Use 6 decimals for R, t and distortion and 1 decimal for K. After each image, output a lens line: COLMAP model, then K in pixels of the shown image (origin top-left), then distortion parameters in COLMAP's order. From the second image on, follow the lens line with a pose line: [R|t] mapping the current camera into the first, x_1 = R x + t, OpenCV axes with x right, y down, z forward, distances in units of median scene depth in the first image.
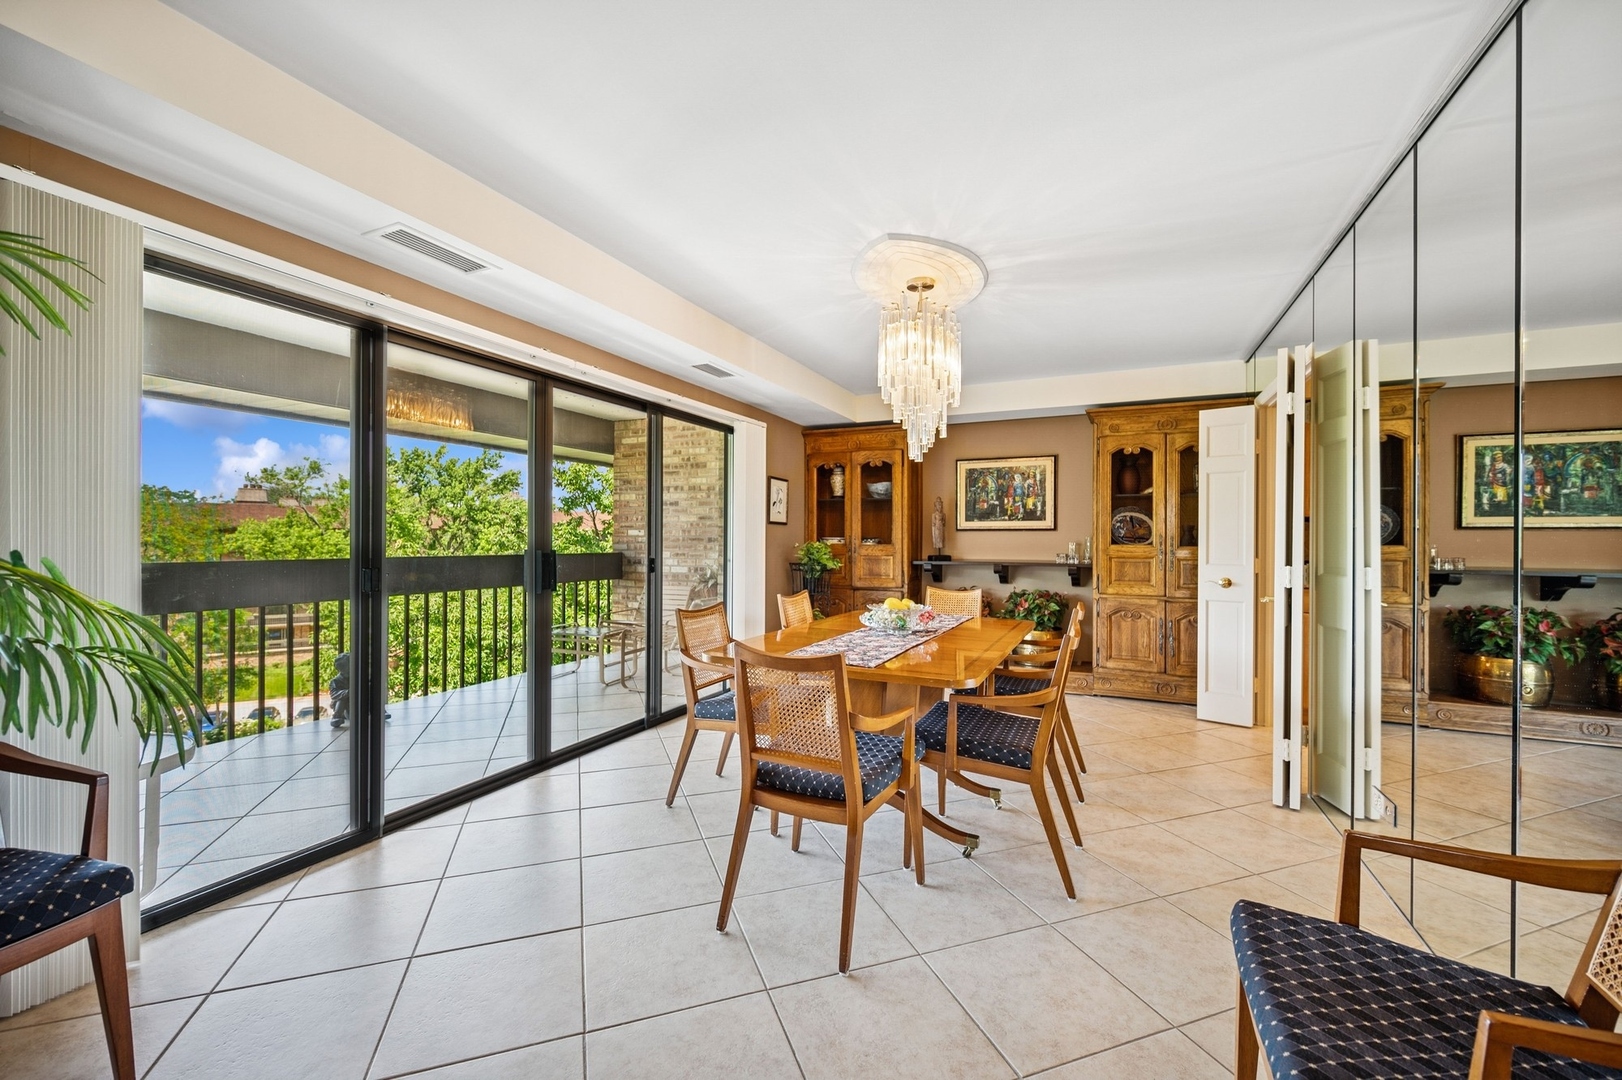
lens RADIAL K [[660.3, 0, 806.5], [0, 660.3, 537.3], [0, 0, 1]] dist [-0.002981, -0.000405]
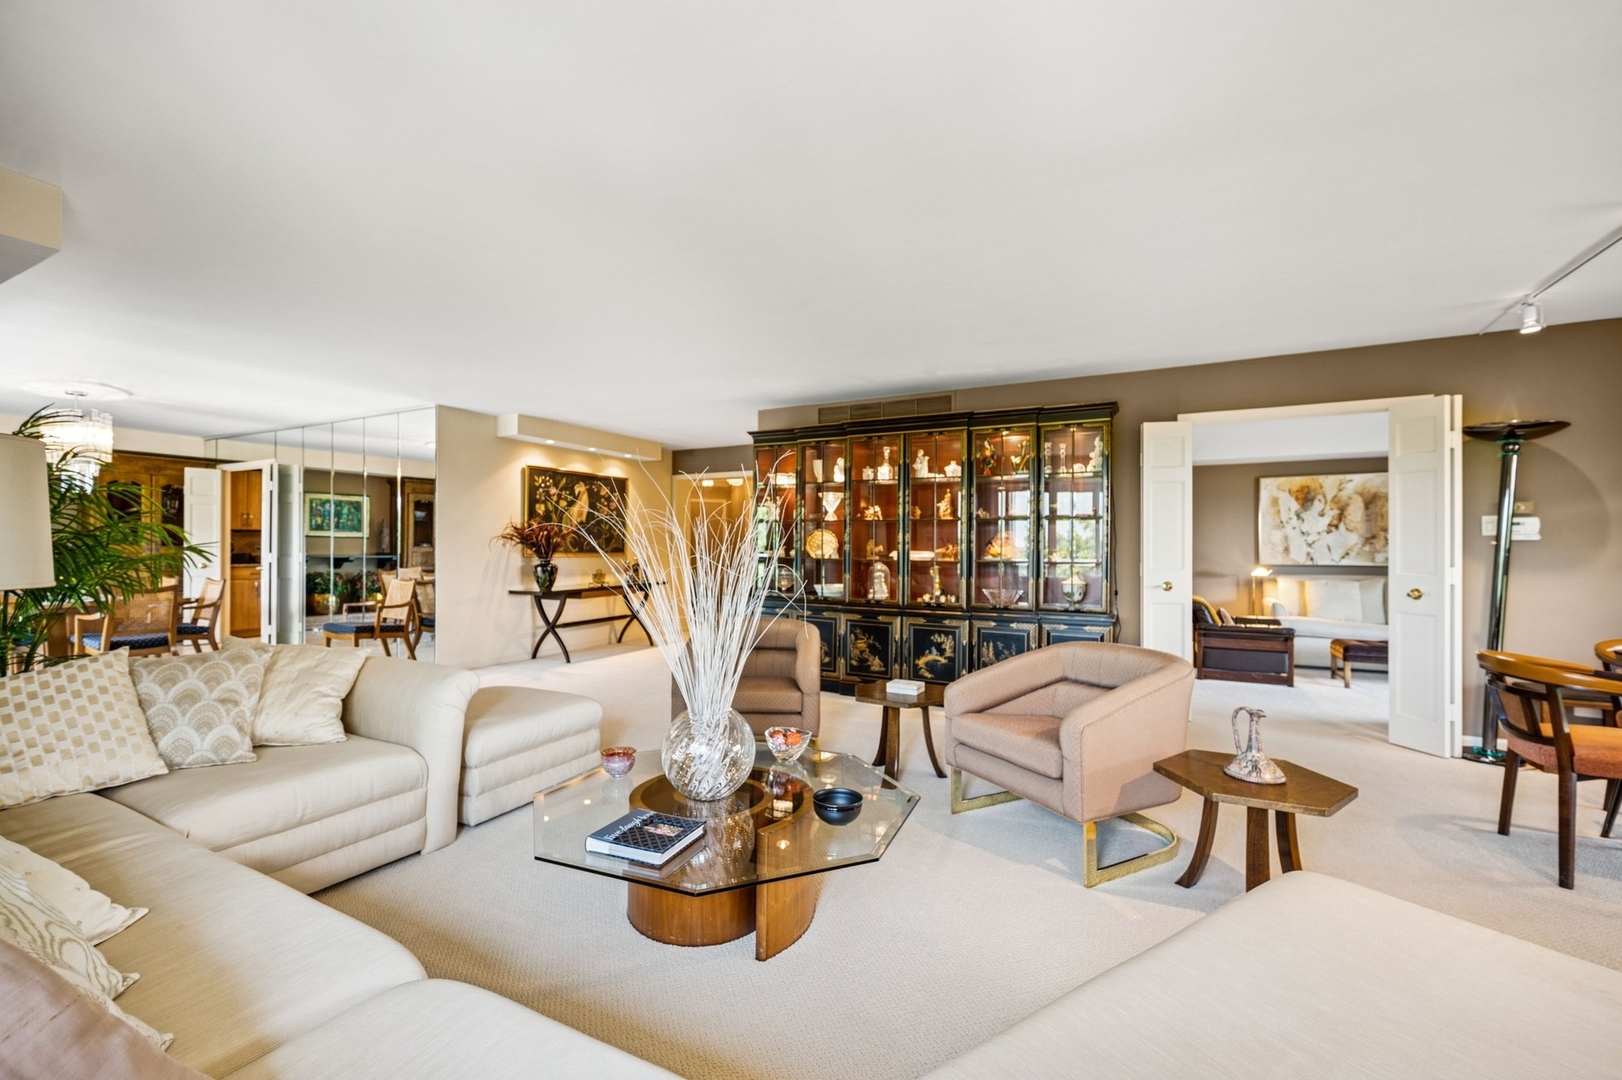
lens RADIAL K [[660.3, 0, 801.5], [0, 660.3, 546.2], [0, 0, 1]] dist [-0.002981, -0.000405]
pose [[0.033073, -0.006097, 0.999434, -1.135644], [-0.008112, 0.999947, 0.006369, -0.010549], [-0.999420, -0.008318, 0.033022, -0.705857]]
